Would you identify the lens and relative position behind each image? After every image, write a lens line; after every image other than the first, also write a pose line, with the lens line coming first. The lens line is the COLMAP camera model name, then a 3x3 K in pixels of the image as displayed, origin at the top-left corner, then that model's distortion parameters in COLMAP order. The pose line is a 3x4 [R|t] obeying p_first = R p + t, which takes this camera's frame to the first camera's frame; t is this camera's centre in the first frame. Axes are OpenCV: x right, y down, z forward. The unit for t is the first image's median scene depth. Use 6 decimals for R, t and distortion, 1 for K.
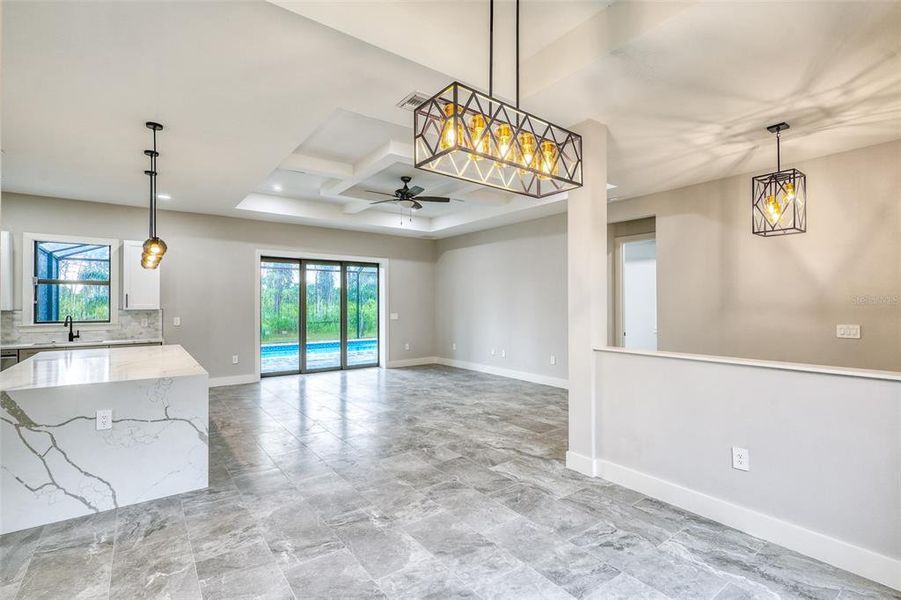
lens RADIAL K [[415.9, 0, 450.6], [0, 415.9, 299.7], [0, 0, 1]] dist [0.002273, -0.000079]
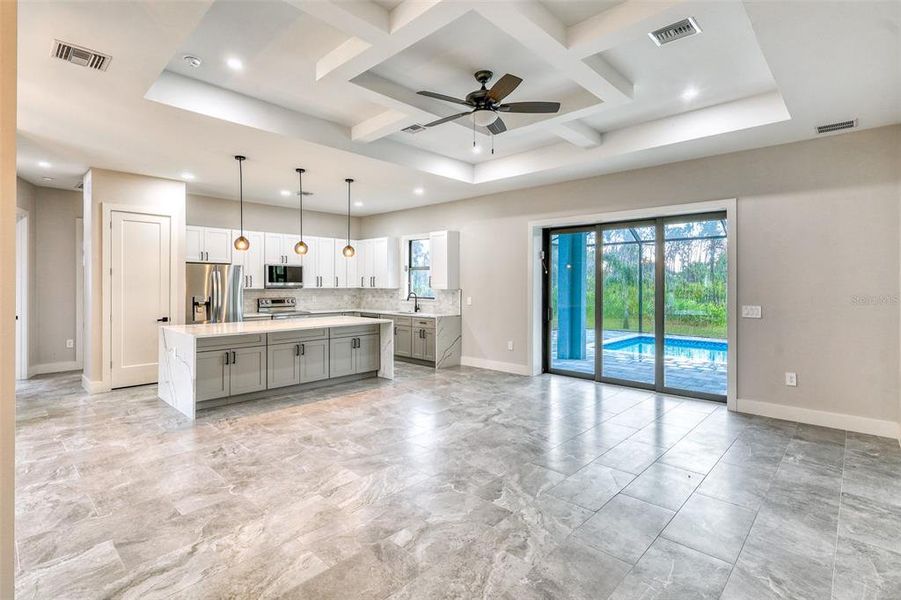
lens RADIAL K [[439.0, 0, 437.2], [0, 439.0, 285.0], [0, 0, 1]] dist [-0.001144, -0.000571]
pose [[0.155352, 0.004706, -0.987848, 0.750839], [0.003577, 0.999979, 0.005326, 0.008448], [0.987853, -0.004361, 0.155332, 1.253455]]
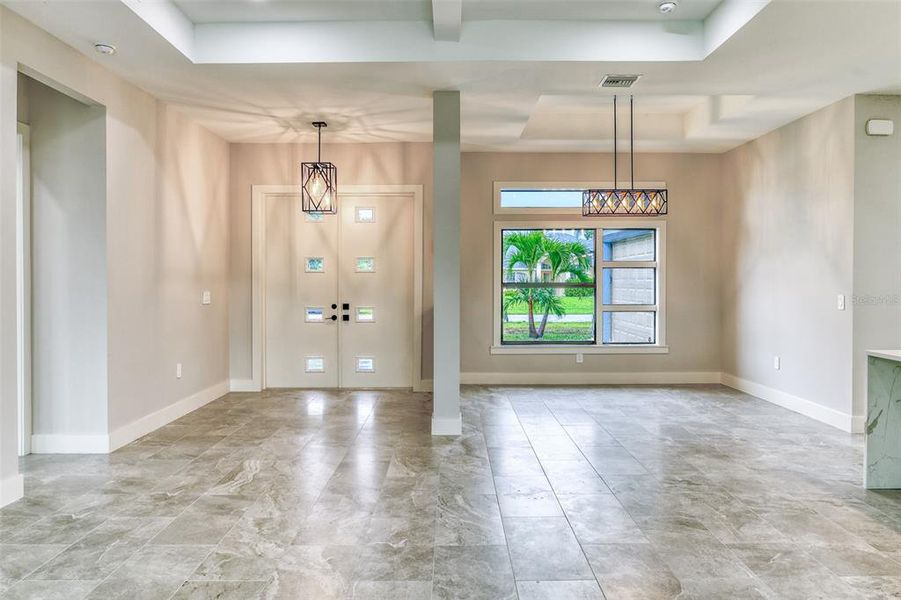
lens RADIAL K [[613.1, 0, 454.7], [0, 613.1, 286.8], [0, 0, 1]] dist [-0.013575, -0.004119]
pose [[-0.800640, -0.004018, 0.599132, -0.522241], [-0.002933, 0.999992, 0.002787, 0.042629], [-0.599139, 0.000474, -0.800645, 1.962146]]
